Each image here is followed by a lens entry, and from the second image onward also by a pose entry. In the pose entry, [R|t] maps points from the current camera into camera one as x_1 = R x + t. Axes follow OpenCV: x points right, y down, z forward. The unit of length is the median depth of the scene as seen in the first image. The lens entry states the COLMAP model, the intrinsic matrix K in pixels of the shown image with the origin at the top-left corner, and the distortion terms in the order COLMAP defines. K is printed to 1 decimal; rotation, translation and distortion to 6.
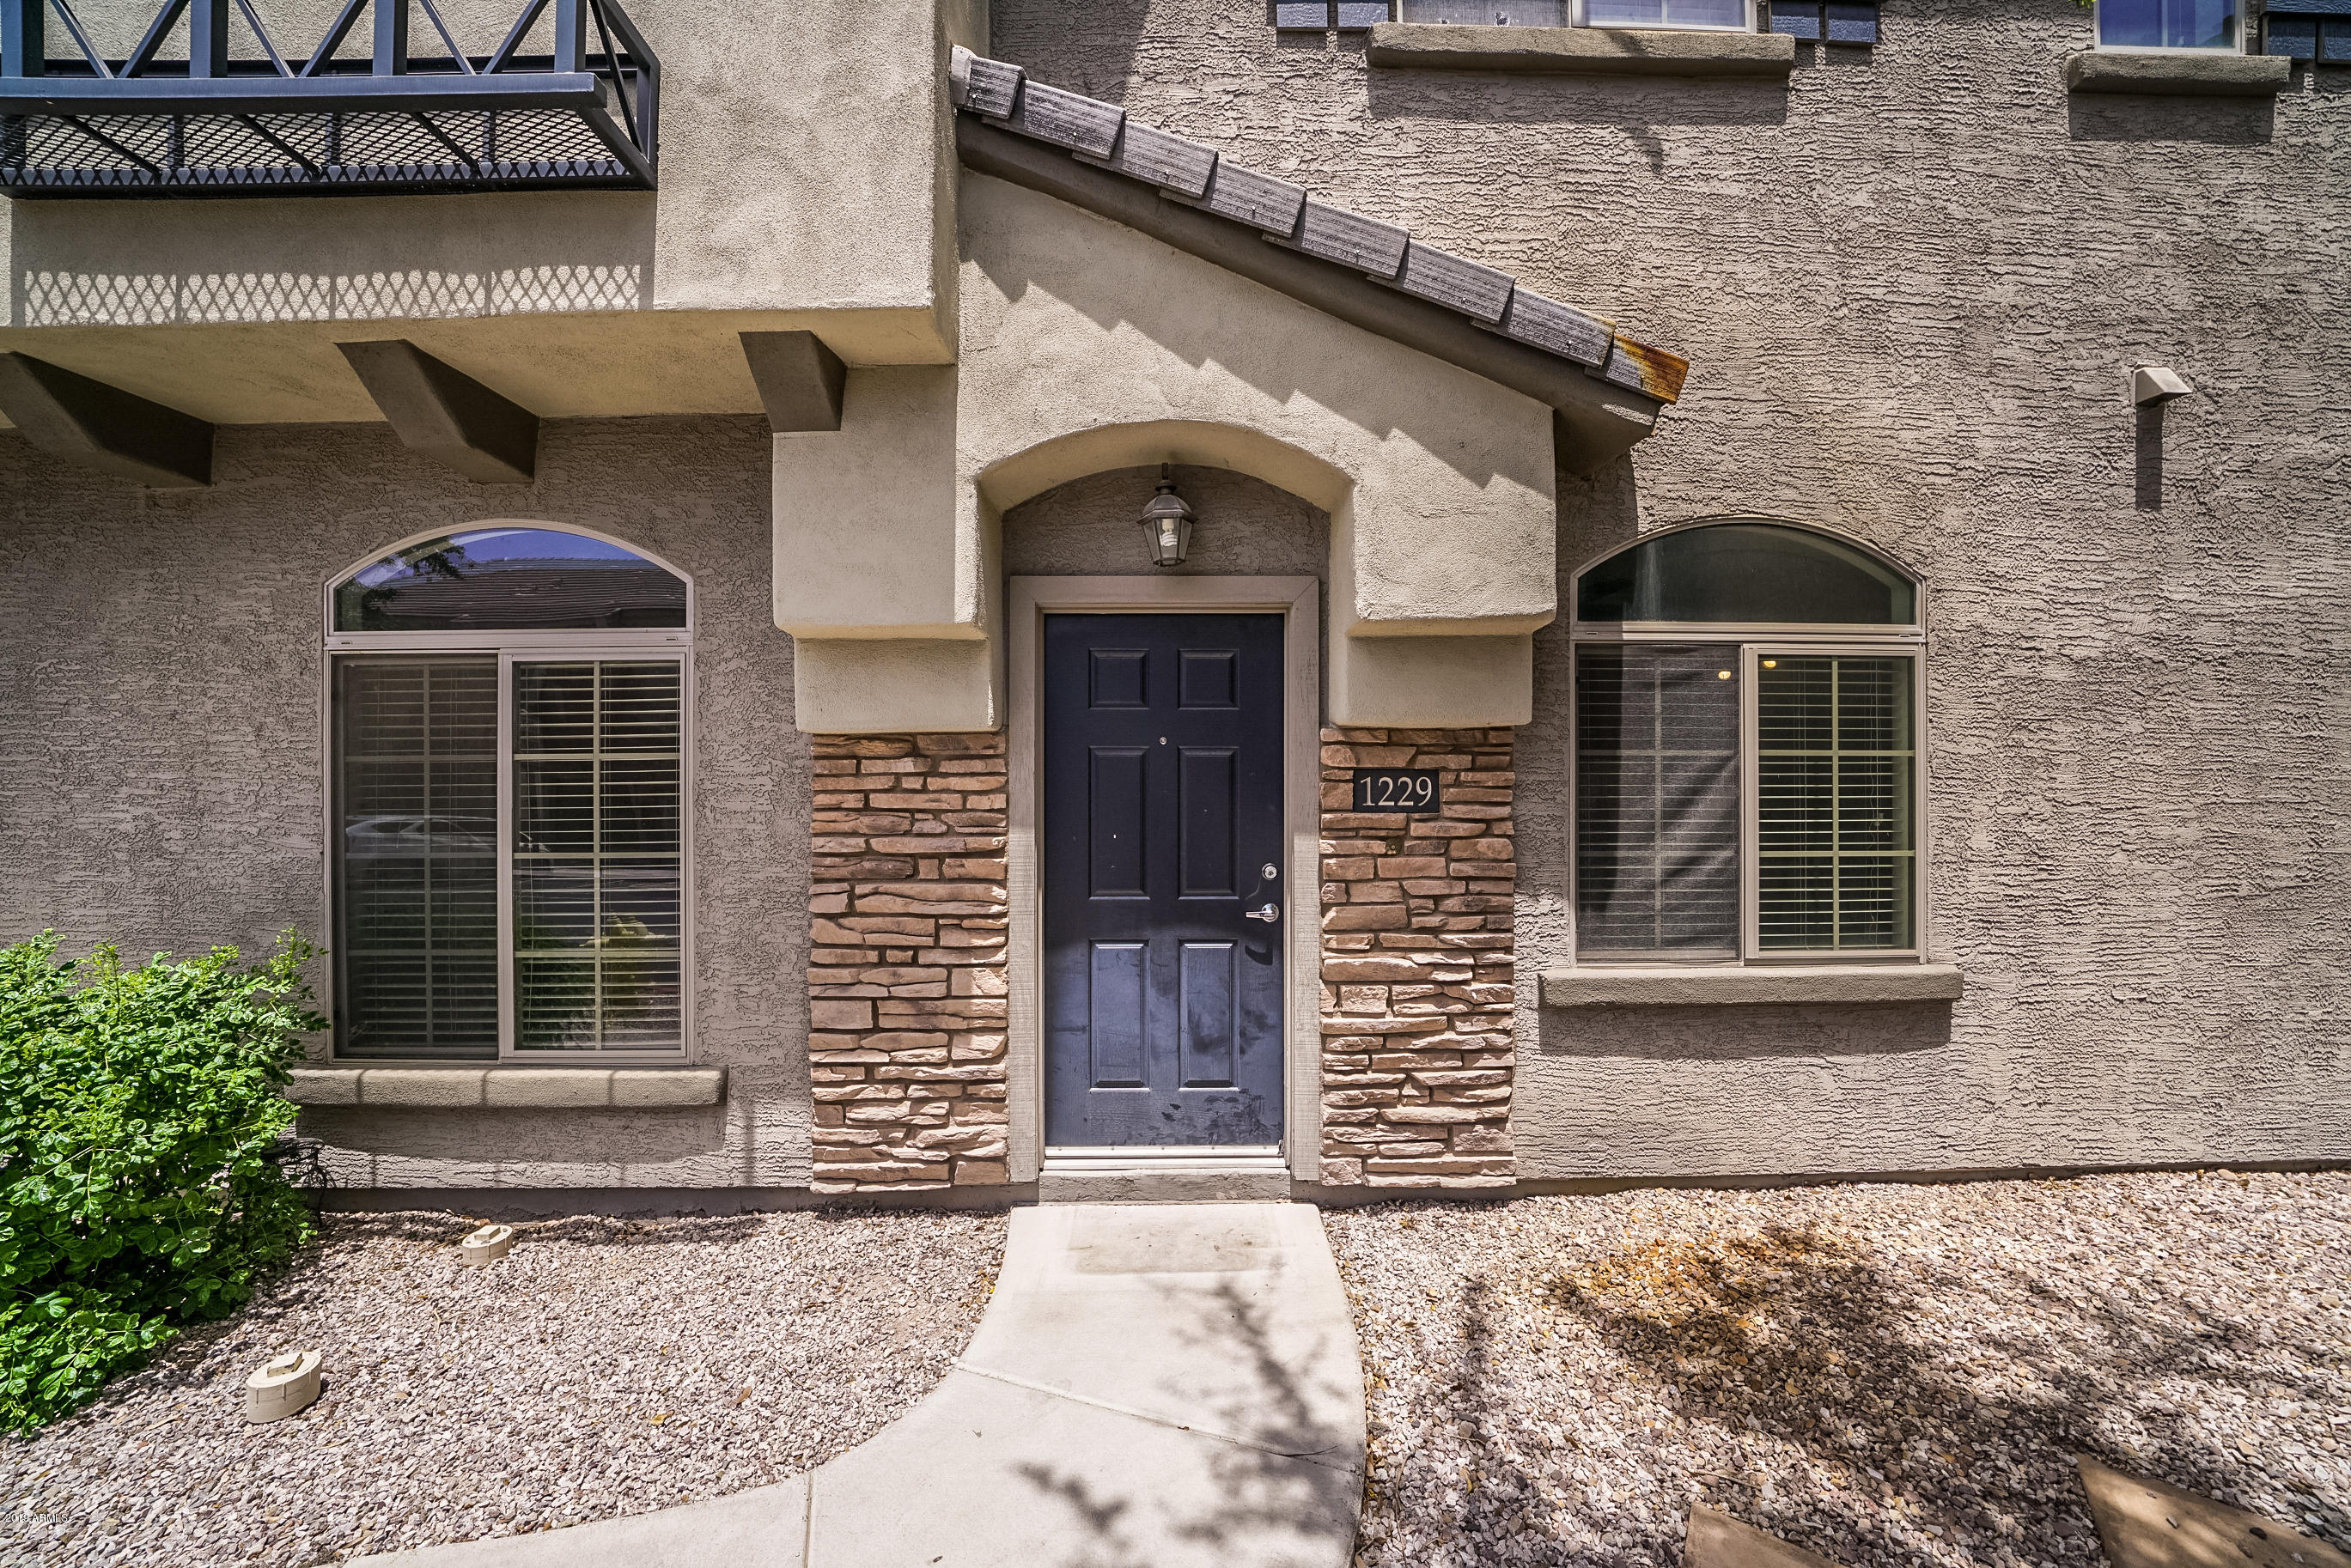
lens RADIAL K [[811.4, 0, 1182.1], [0, 811.4, 796.2], [0, 0, 1]] dist [-0.023721, 0.001946]
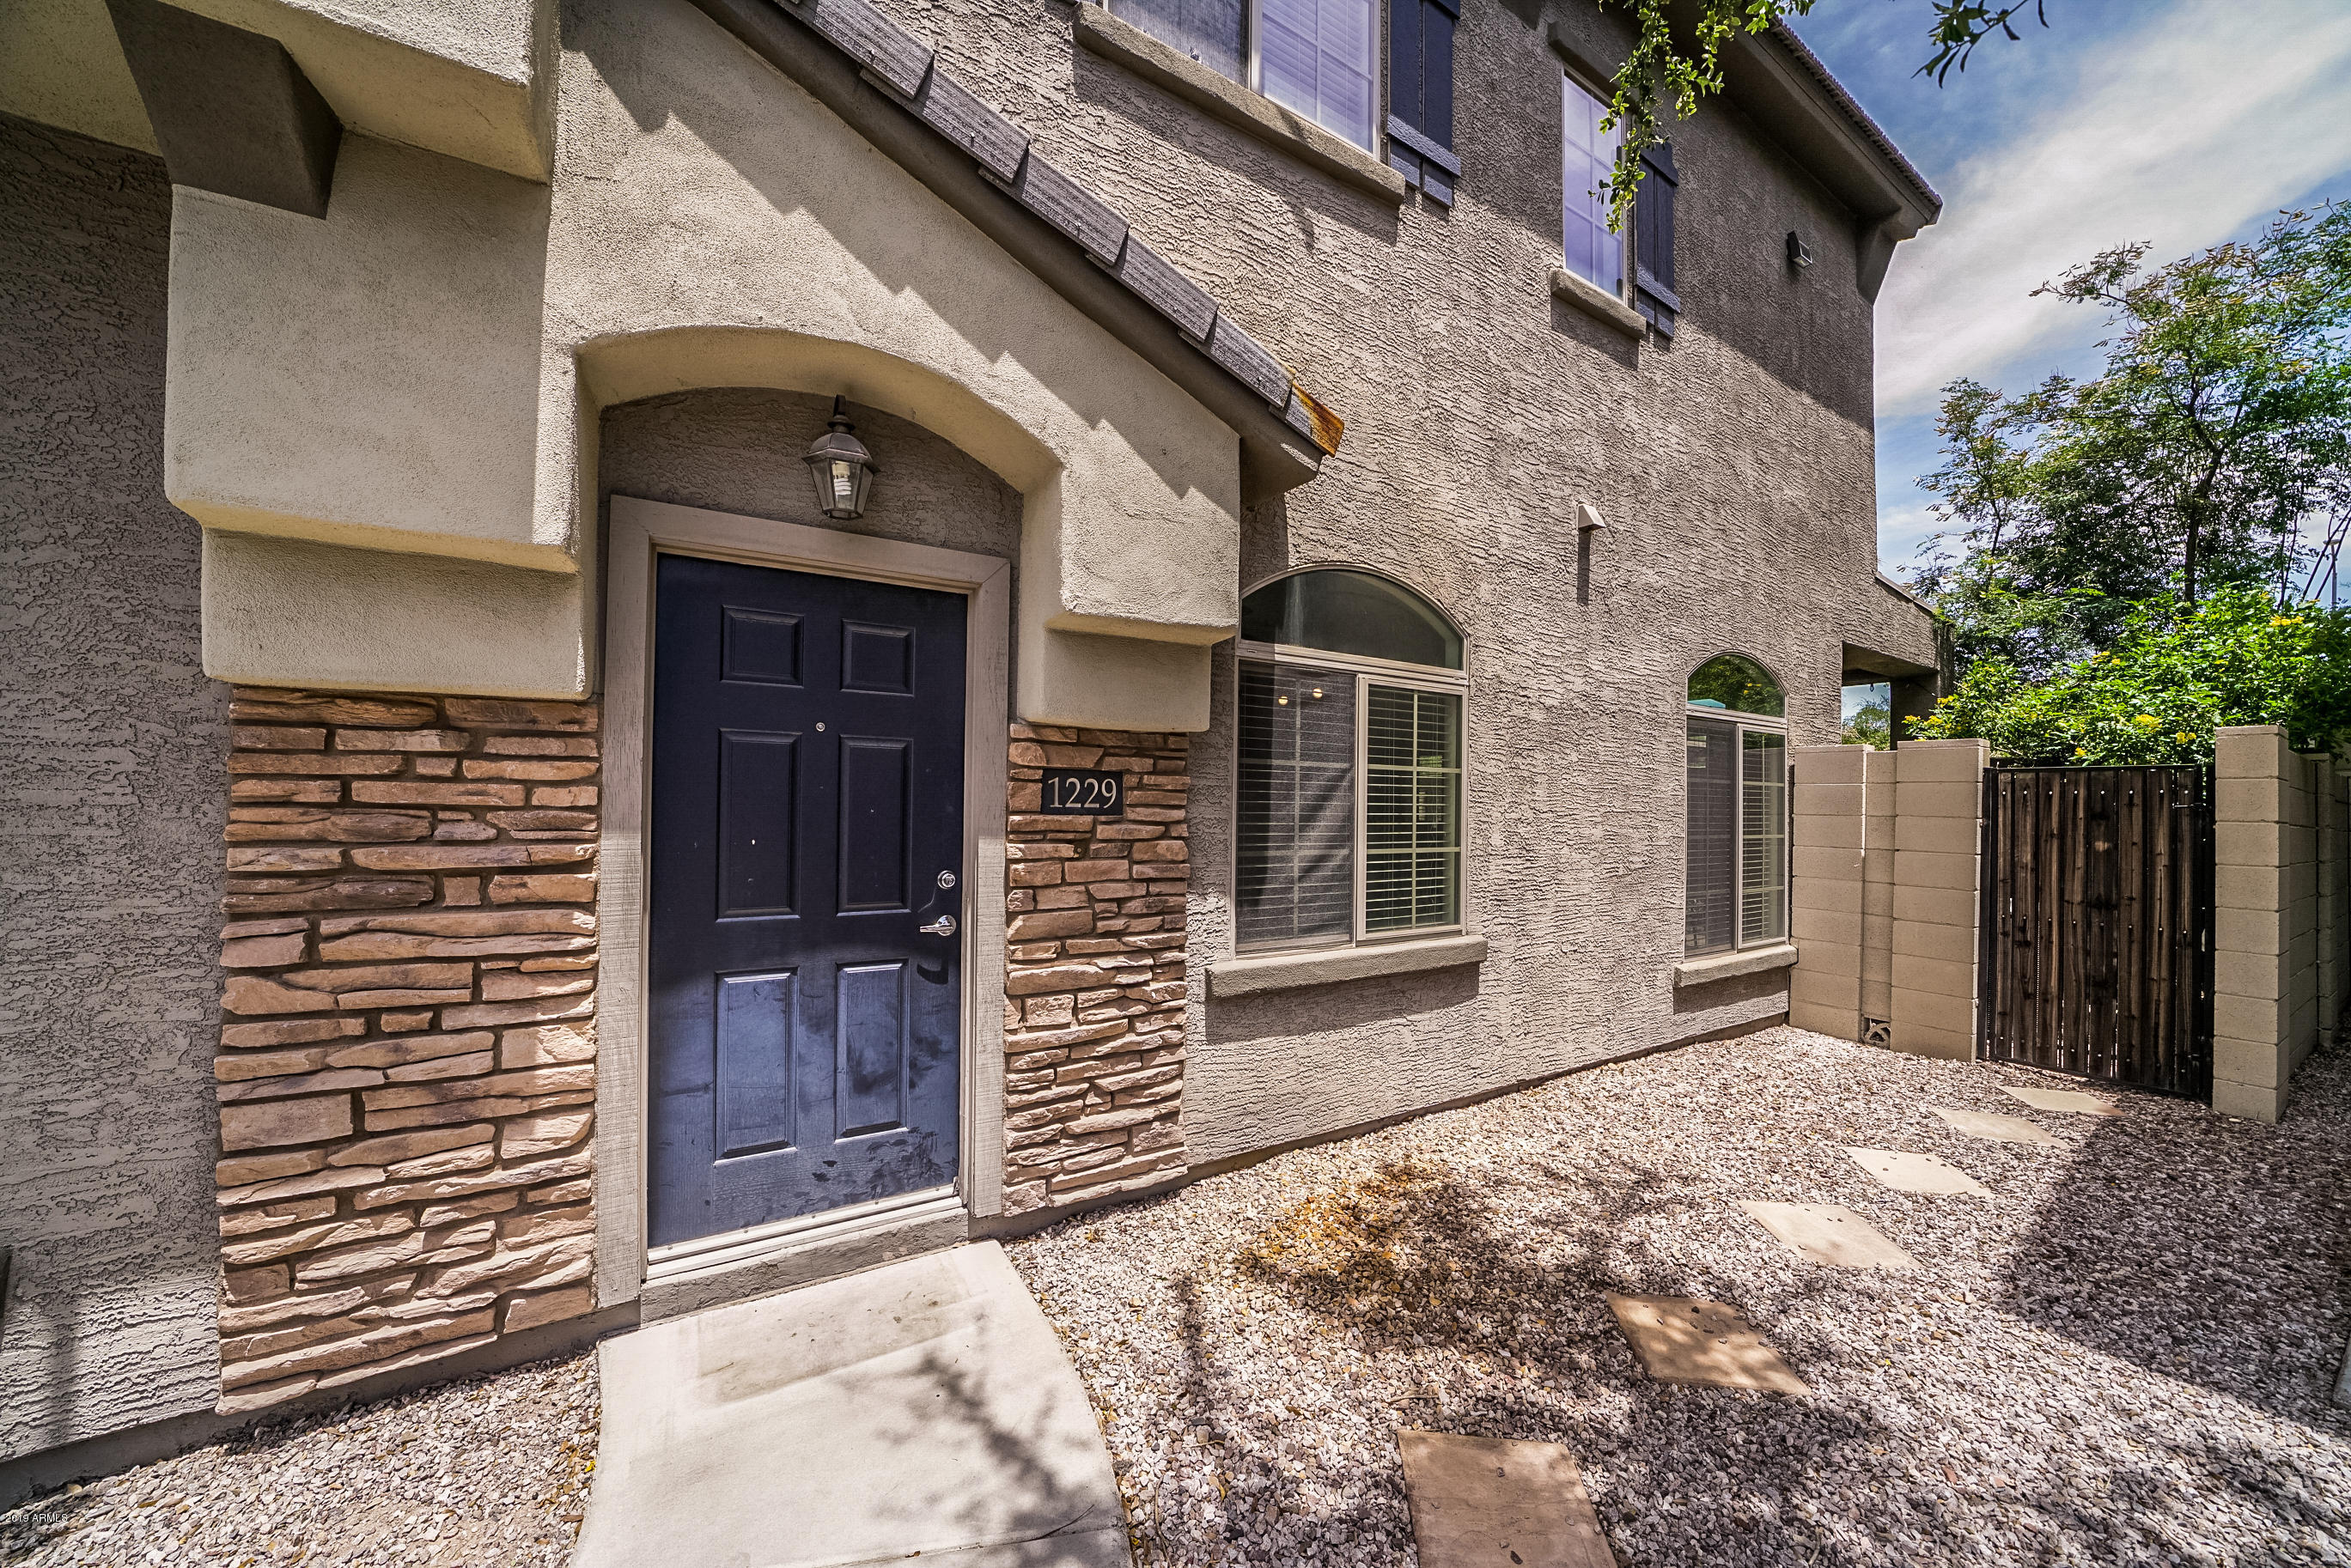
lens RADIAL K [[811.4, 0, 1182.1], [0, 811.4, 796.2], [0, 0, 1]] dist [-0.023721, 0.001946]
pose [[0.867775, 0.017219, 0.496658, -0.117556], [-0.015521, 0.999851, -0.007545, 0.003541], [-0.496714, -0.001161, 0.867913, 0.098225]]
